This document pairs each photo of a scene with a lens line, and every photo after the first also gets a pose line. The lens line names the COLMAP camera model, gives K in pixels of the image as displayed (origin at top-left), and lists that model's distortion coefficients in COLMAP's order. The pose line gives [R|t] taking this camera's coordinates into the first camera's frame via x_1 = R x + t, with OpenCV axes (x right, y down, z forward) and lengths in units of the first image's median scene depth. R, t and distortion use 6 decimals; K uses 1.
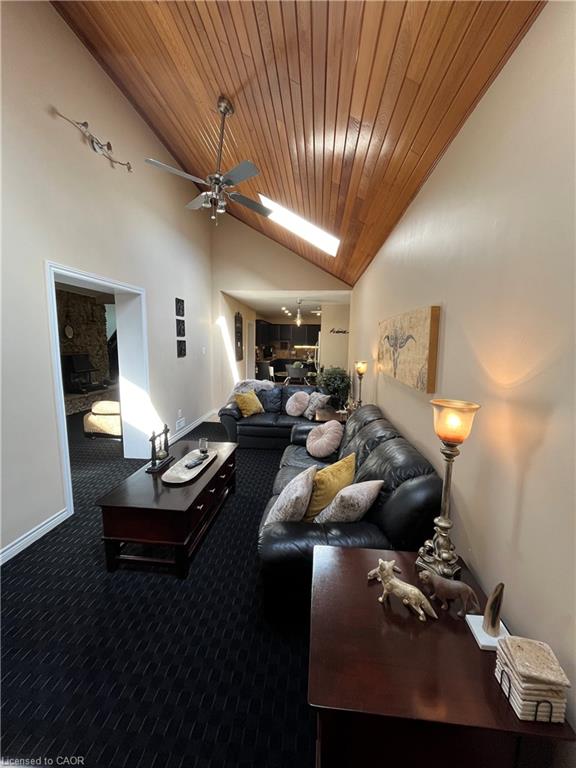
lens RADIAL K [[309.0, 0, 285.4], [0, 309.0, 383.0], [0, 0, 1]] dist [-0.014026, -0.000164]
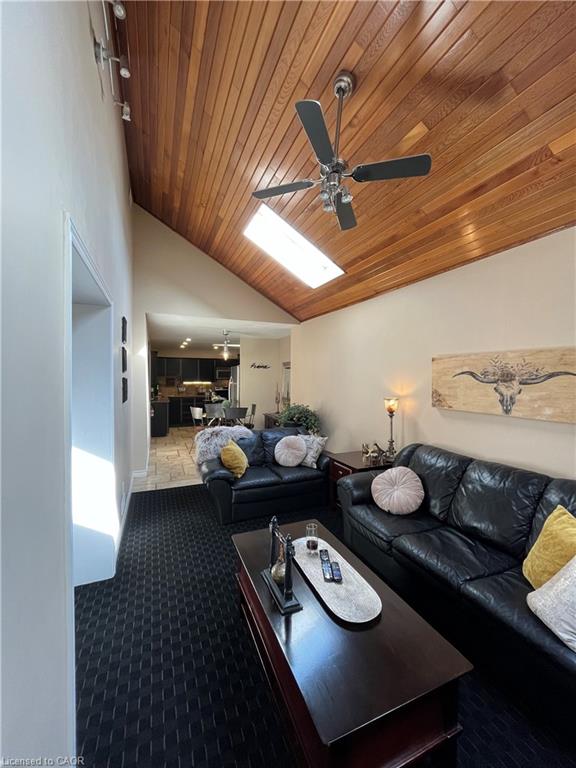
lens RADIAL K [[309.0, 0, 286.4], [0, 309.0, 382.1], [0, 0, 1]] dist [-0.014026, -0.000164]
pose [[0.867436, -0.014650, 0.497333, -0.250643], [0.070703, 0.993052, -0.094066, -0.026482], [-0.492500, 0.116760, 0.862445, 0.162224]]
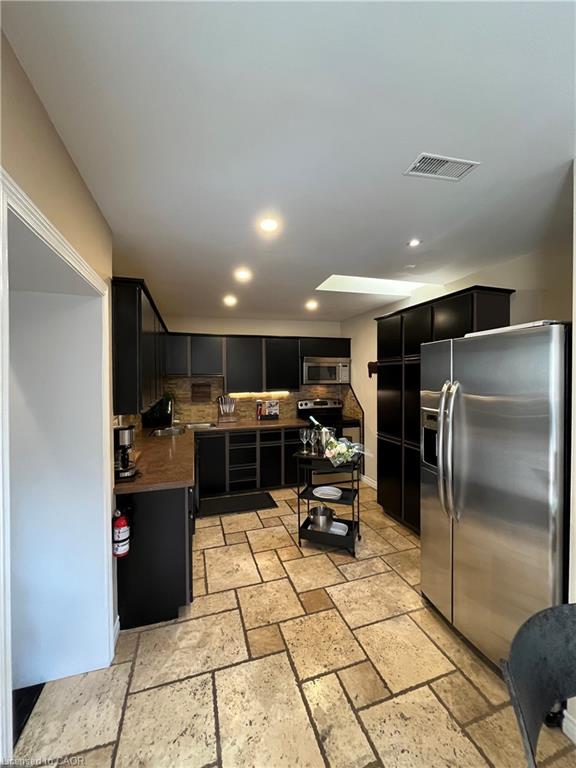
lens RADIAL K [[309.0, 0, 289.6], [0, 309.0, 383.5], [0, 0, 1]] dist [-0.014026, -0.000164]
pose [[0.912483, -0.020453, 0.408603, -0.096869], [0.069786, 0.991894, -0.106193, -0.138019], [-0.403119, 0.125414, 0.906513, 1.019477]]
